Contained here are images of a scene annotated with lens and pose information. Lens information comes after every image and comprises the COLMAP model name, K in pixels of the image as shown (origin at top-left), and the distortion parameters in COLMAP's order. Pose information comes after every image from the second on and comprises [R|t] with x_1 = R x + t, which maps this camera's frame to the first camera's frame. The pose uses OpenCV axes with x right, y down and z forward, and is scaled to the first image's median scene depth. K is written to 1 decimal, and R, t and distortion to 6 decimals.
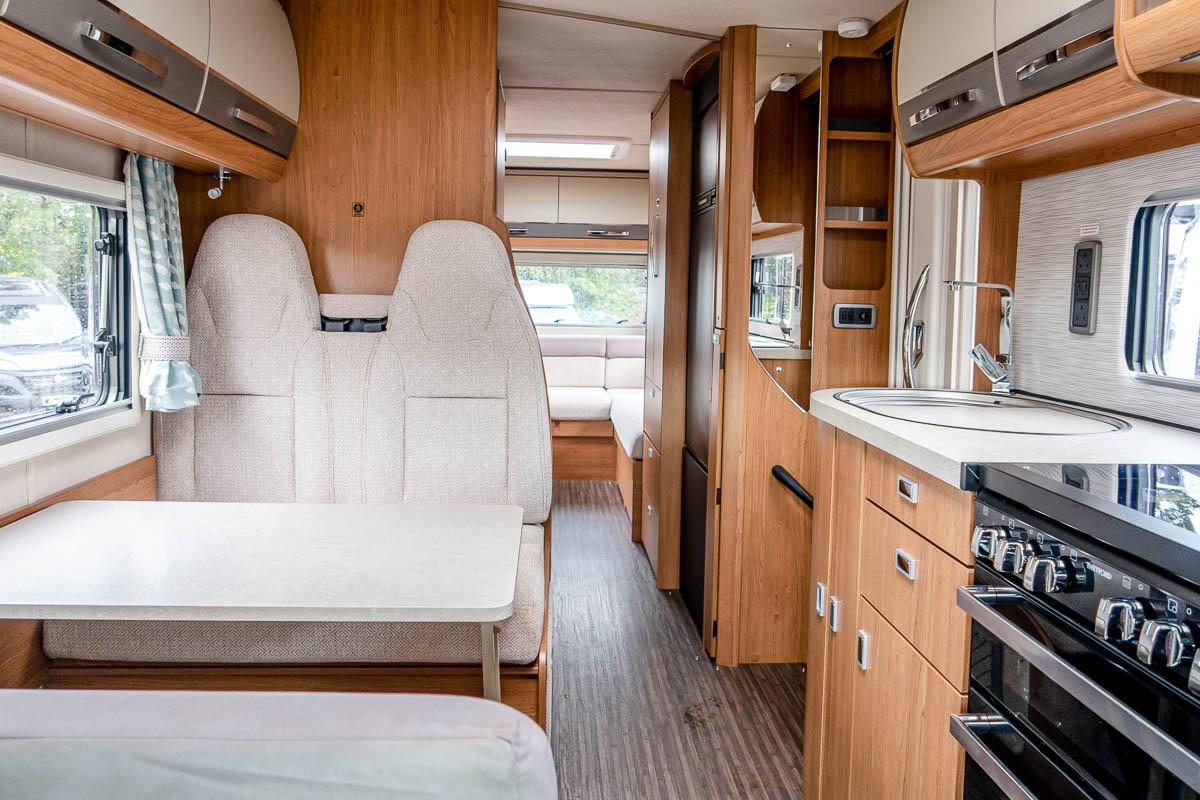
lens RADIAL K [[875.2, 0, 591.0], [0, 875.2, 315.4], [0, 0, 1]] dist [-0.038308, 0.009558]
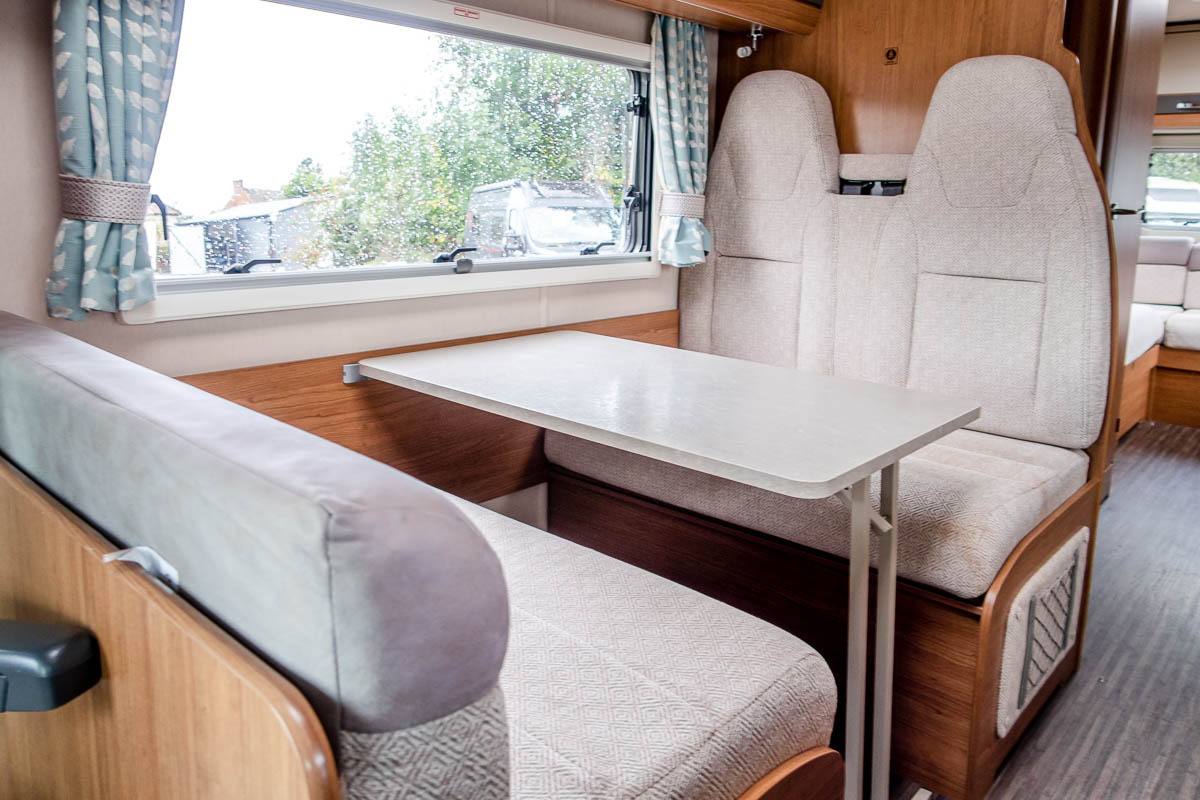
lens RADIAL K [[875.2, 0, 575.0], [0, 875.2, 324.0], [0, 0, 1]] dist [-0.038308, 0.009558]
pose [[0.690884, 0.107776, -0.714887, 0.188315], [-0.034647, 0.992625, 0.116165, 0.062655], [0.722135, -0.055488, 0.689523, 0.182526]]
